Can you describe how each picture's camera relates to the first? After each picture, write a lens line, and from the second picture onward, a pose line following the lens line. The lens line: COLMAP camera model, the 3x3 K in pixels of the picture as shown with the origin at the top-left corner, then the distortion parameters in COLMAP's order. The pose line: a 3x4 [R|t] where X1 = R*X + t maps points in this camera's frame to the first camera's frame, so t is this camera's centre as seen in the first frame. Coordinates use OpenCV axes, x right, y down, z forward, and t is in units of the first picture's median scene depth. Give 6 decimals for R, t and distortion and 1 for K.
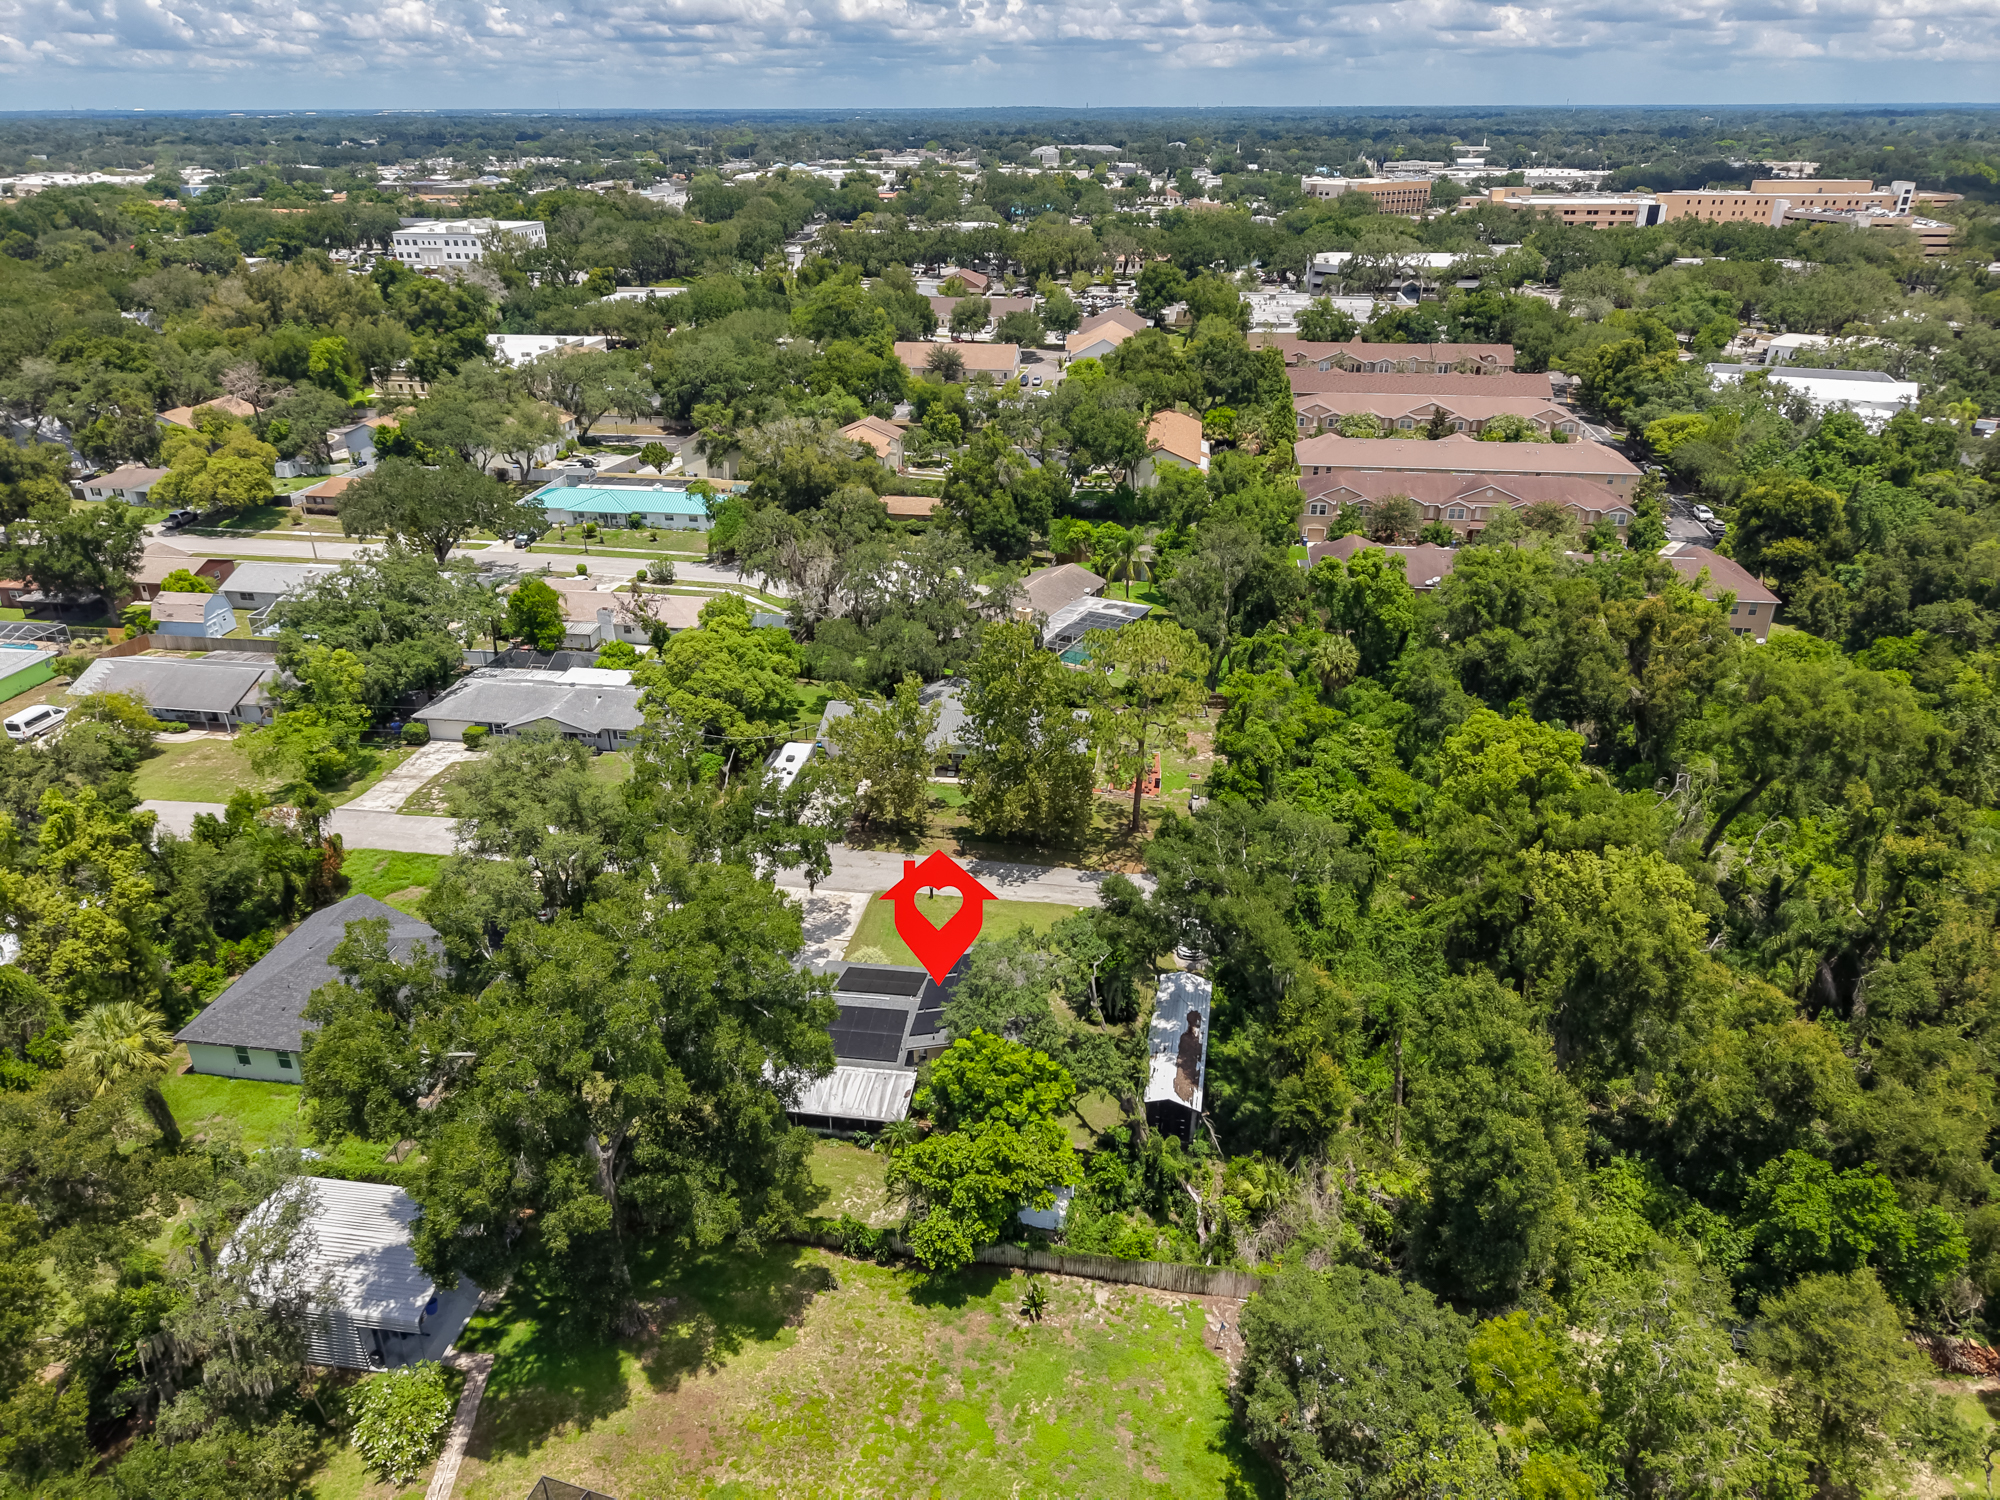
lens RADIAL K [[1318.7, 0, 1002.2], [0, 1318.7, 763.3], [0, 0, 1]] dist [0.029843, -0.019899]
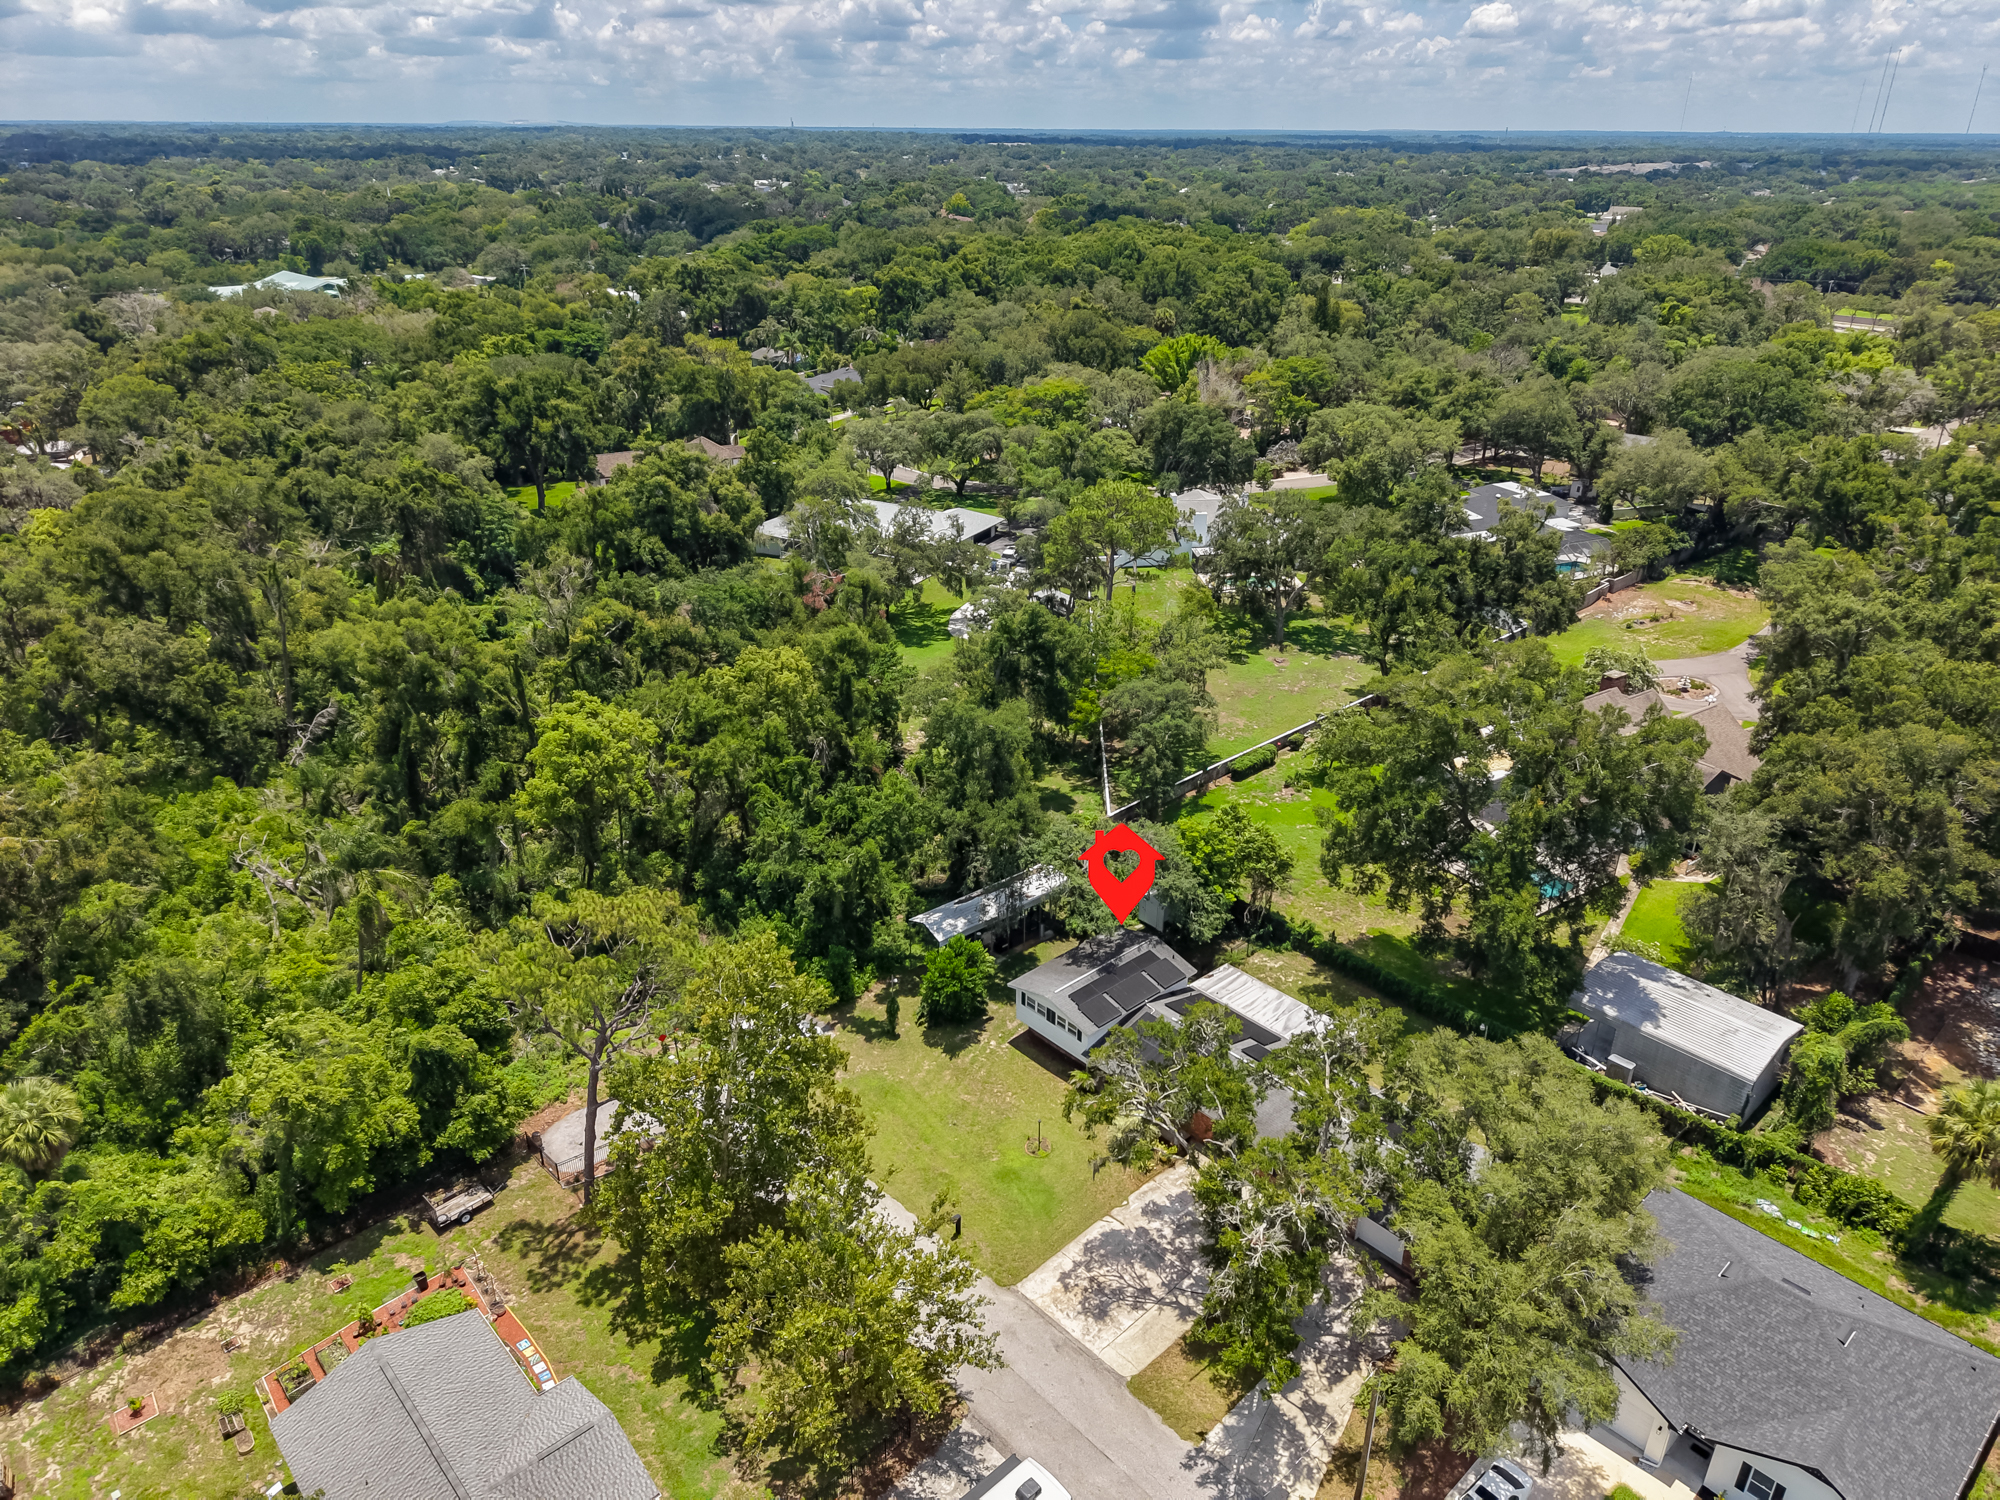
lens RADIAL K [[1318.7, 0, 1002.2], [0, 1318.7, 763.3], [0, 0, 1]] dist [0.029843, -0.019899]
pose [[-0.772705, -0.278102, 0.570602, -0.391695], [0.275656, 0.662718, 0.696289, -0.530492], [-0.571788, 0.695315, -0.435425, 1.082156]]
